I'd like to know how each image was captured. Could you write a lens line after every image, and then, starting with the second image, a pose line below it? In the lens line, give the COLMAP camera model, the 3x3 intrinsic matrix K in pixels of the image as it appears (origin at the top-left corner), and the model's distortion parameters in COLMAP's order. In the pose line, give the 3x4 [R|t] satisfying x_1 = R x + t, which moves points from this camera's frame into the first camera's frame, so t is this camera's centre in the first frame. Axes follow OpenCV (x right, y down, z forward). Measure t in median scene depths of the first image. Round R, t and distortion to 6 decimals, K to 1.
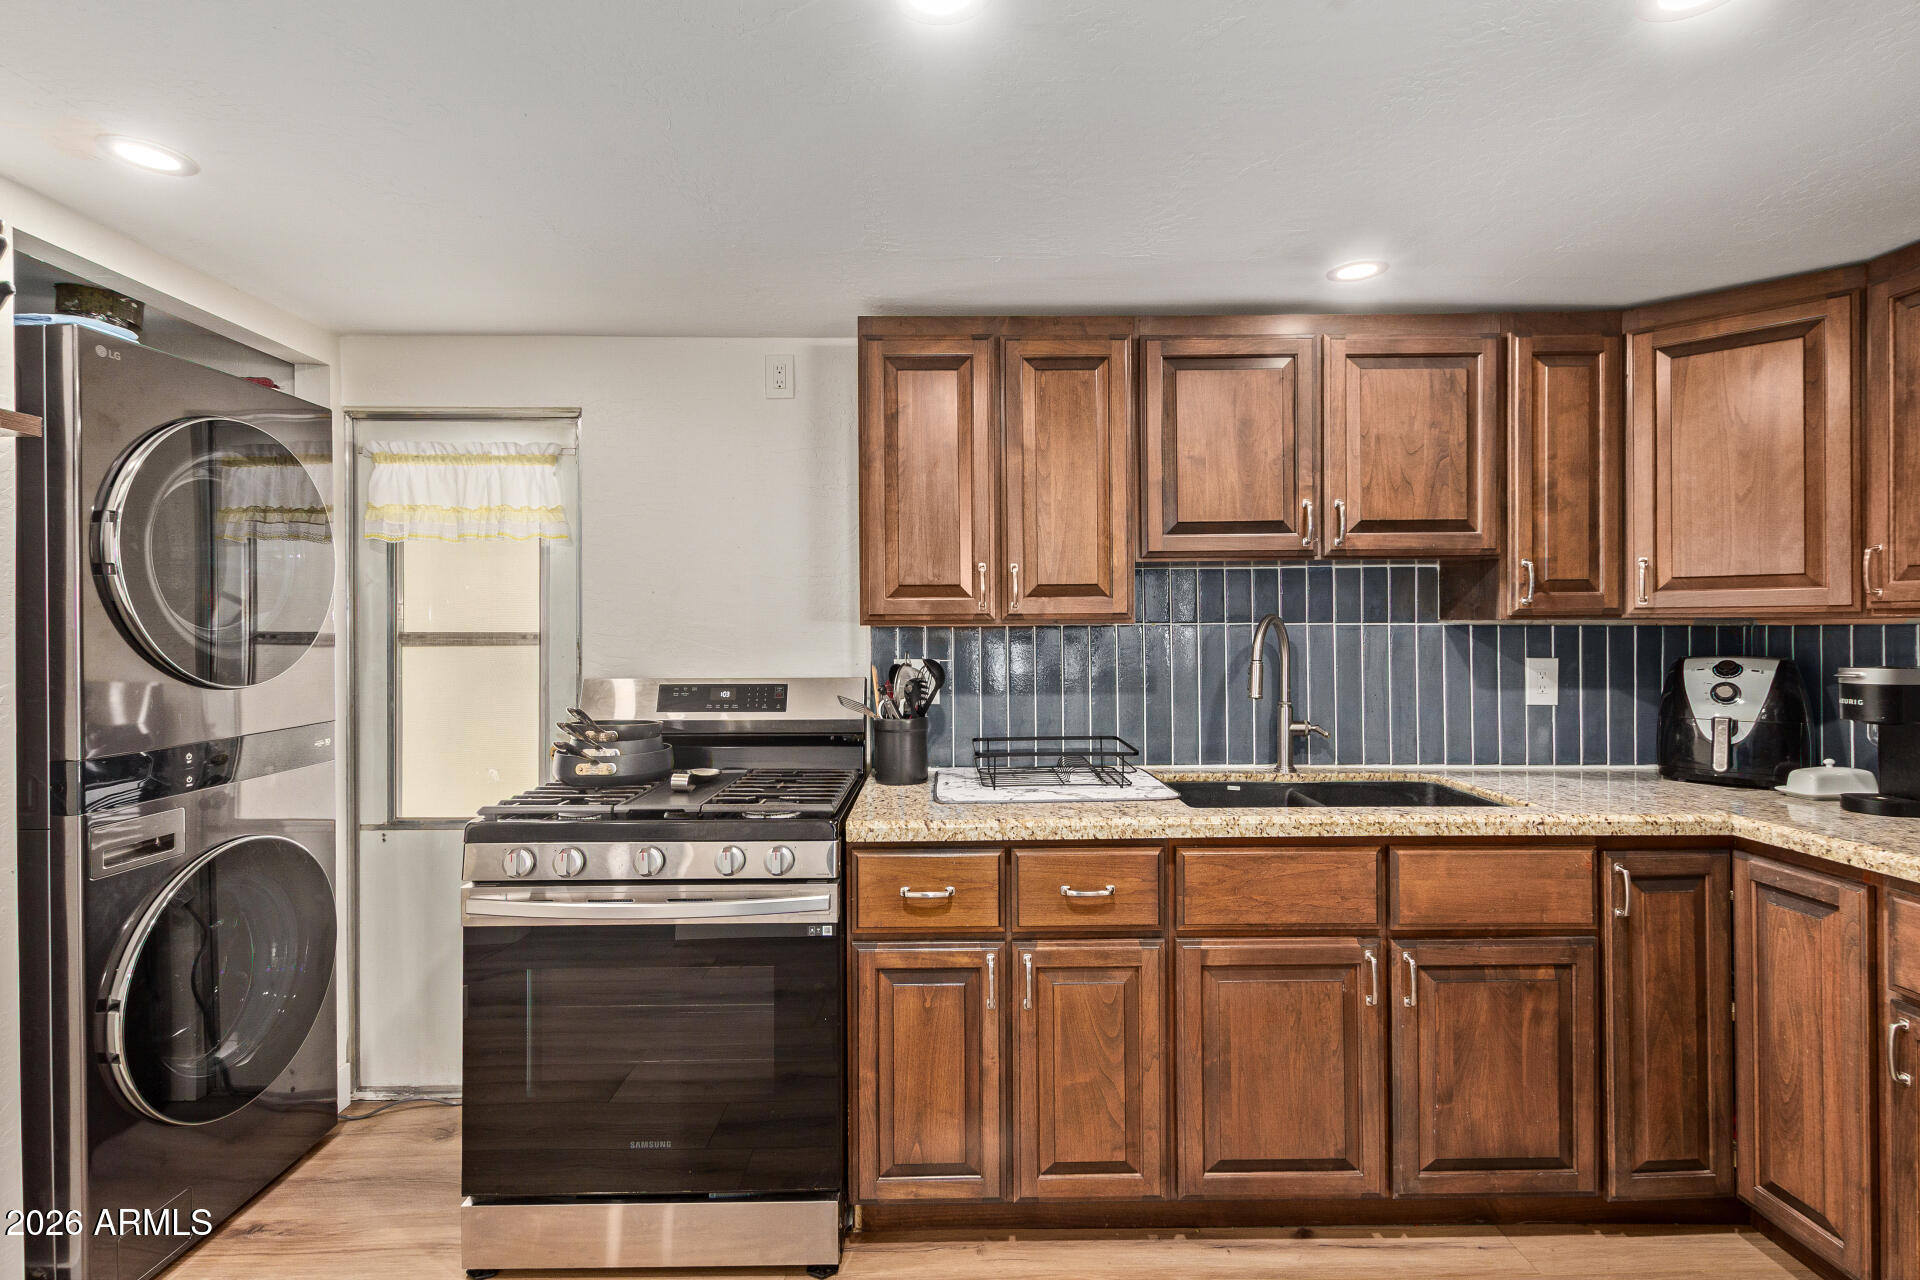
lens RADIAL K [[887.3, 0, 958.6], [0, 887.3, 615.8], [0, 0, 1]] dist [-0.002073, -0.001287]
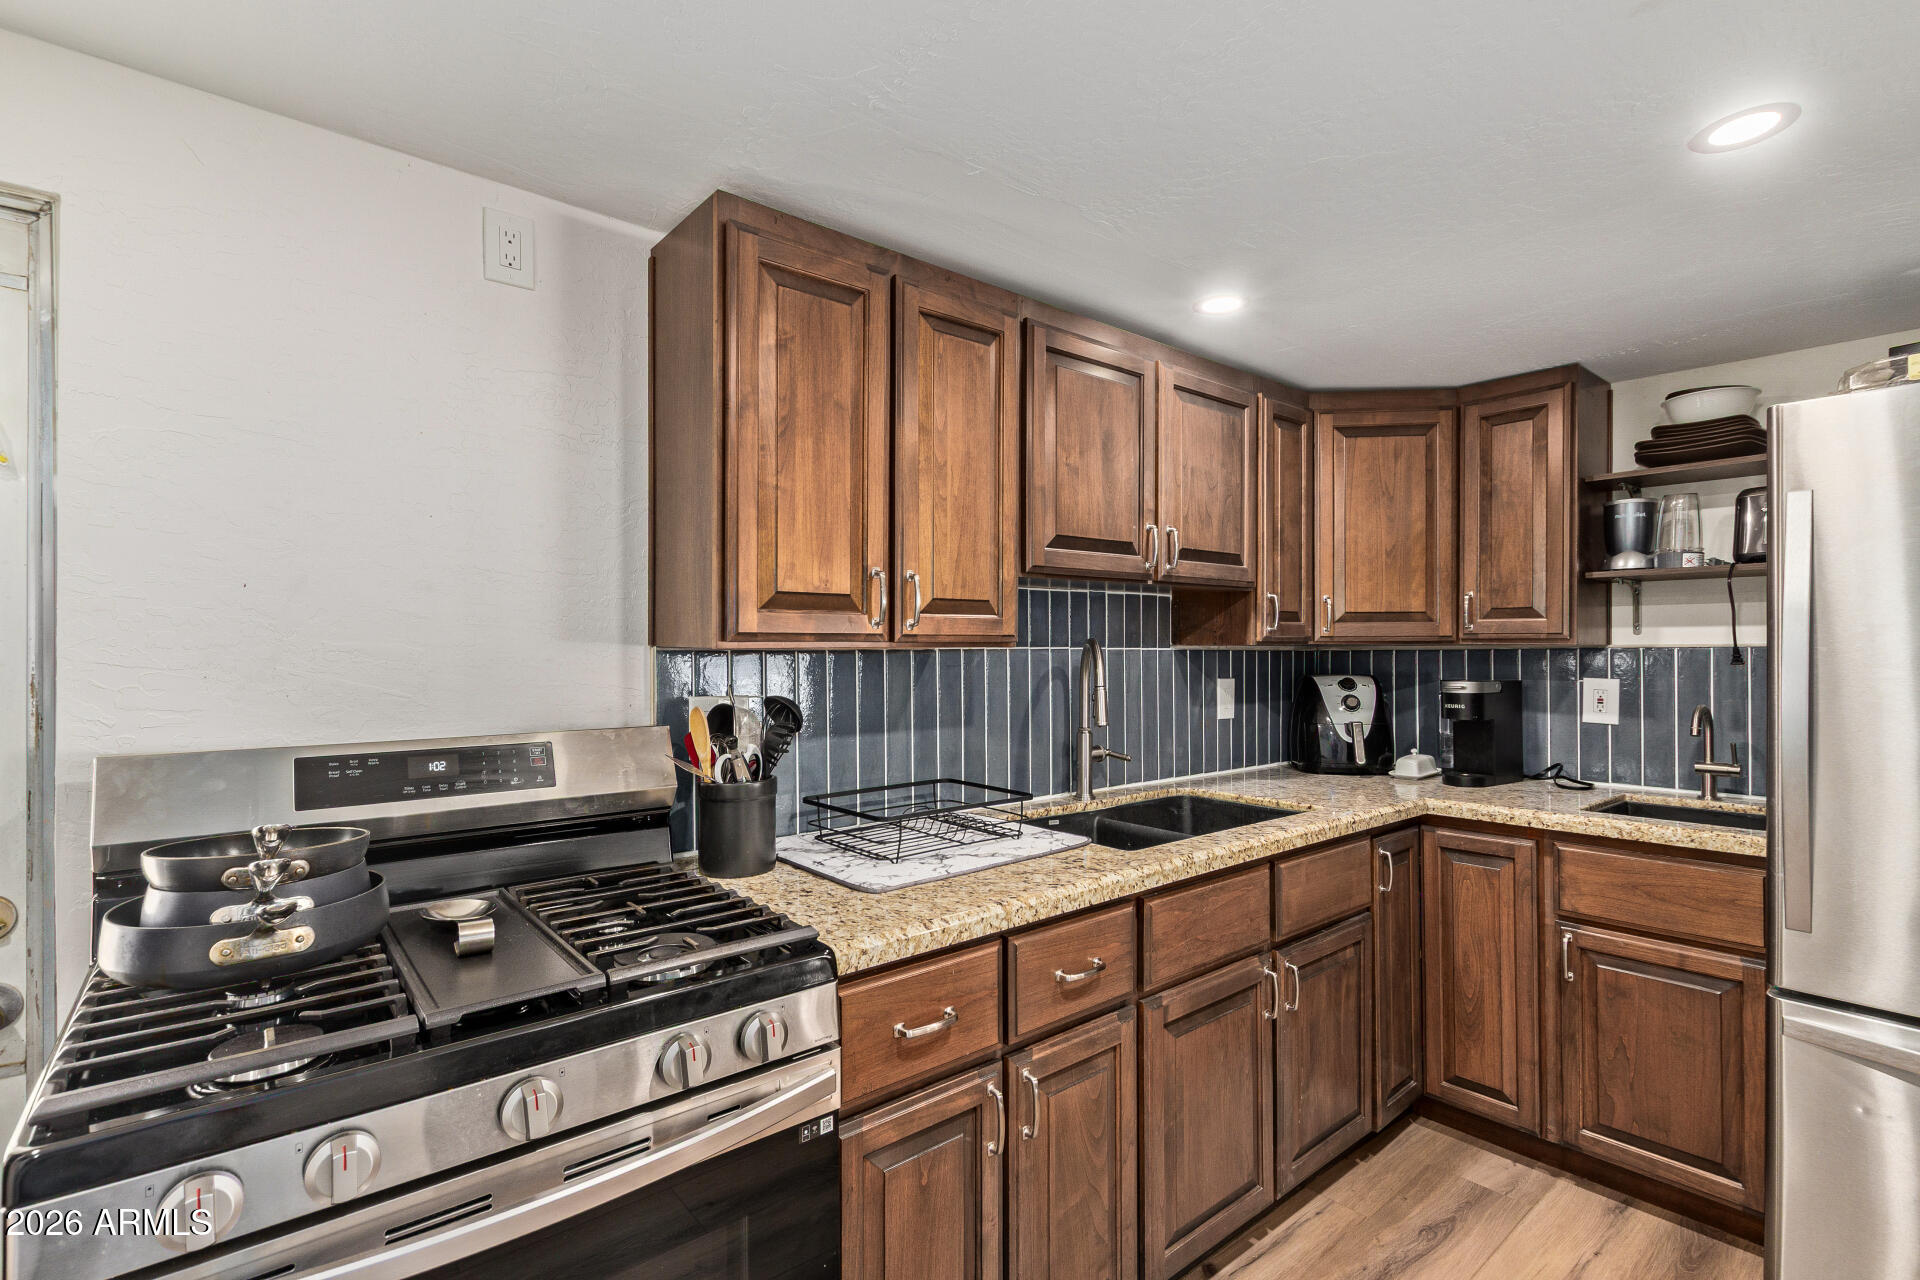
lens RADIAL K [[879.1, 0, 960.0], [0, 879.1, 640.0], [0, 0, 1]] dist [0.000263, -0.000438]
pose [[0.779717, 0.009245, 0.626064, -0.415888], [-0.008818, 0.999954, -0.003784, 0.005778], [-0.626070, -0.002570, 0.779763, 0.392126]]
